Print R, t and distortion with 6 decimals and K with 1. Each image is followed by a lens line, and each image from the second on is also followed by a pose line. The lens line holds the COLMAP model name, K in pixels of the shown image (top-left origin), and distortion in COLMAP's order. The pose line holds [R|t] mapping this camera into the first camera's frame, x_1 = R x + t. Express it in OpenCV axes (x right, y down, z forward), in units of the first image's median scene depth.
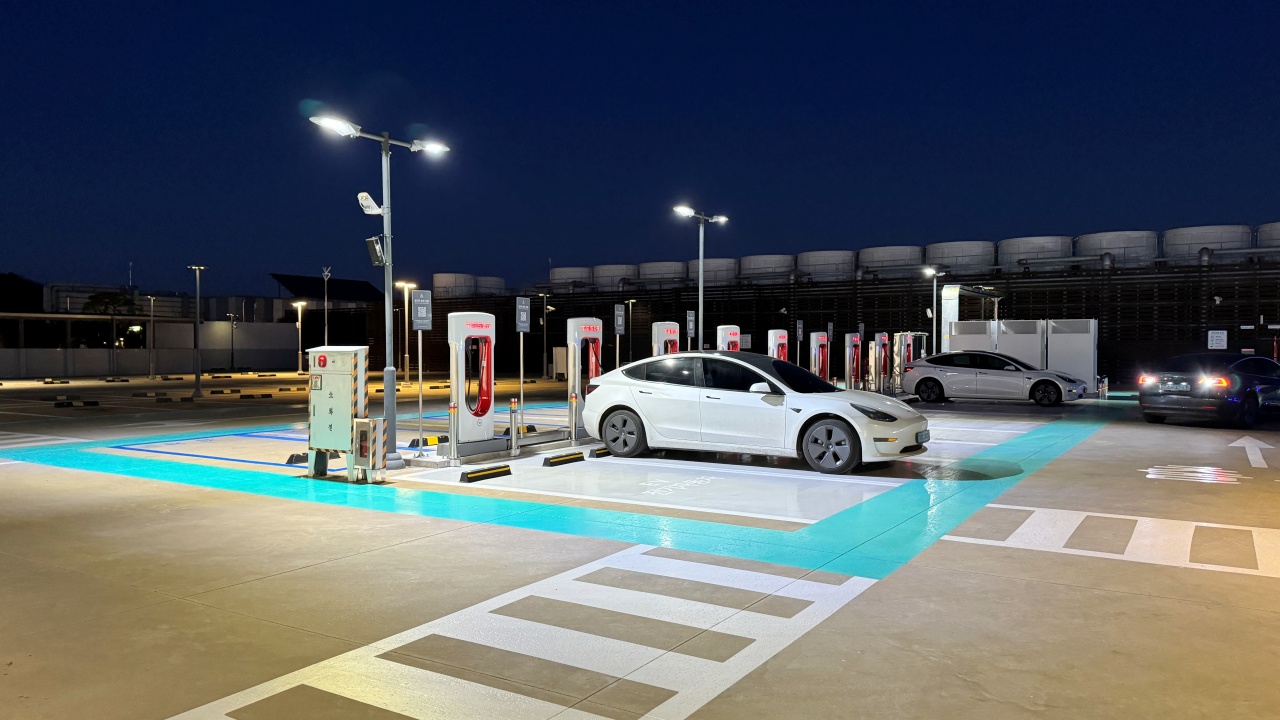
lens RADIAL K [[894.9, 0, 640.0], [0, 894.9, 360.0], [0, 0, 1]] dist [0.092395, -0.132916]
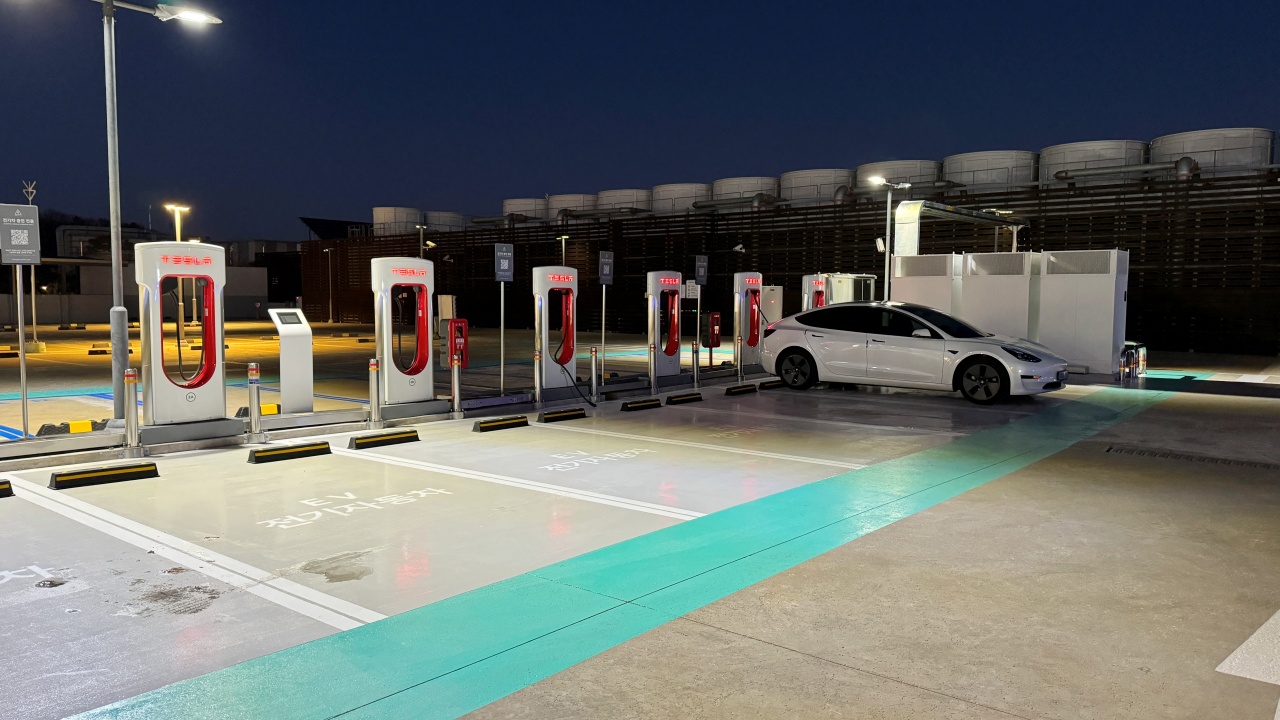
lens RADIAL K [[894.9, 0, 640.0], [0, 894.9, 360.0], [0, 0, 1]] dist [0.092395, -0.132916]
pose [[0.992944, 0.013684, -0.117795, 0.224853], [-0.007181, 0.998435, 0.055463, -0.003006], [0.118370, -0.054225, 0.991488, 0.319147]]
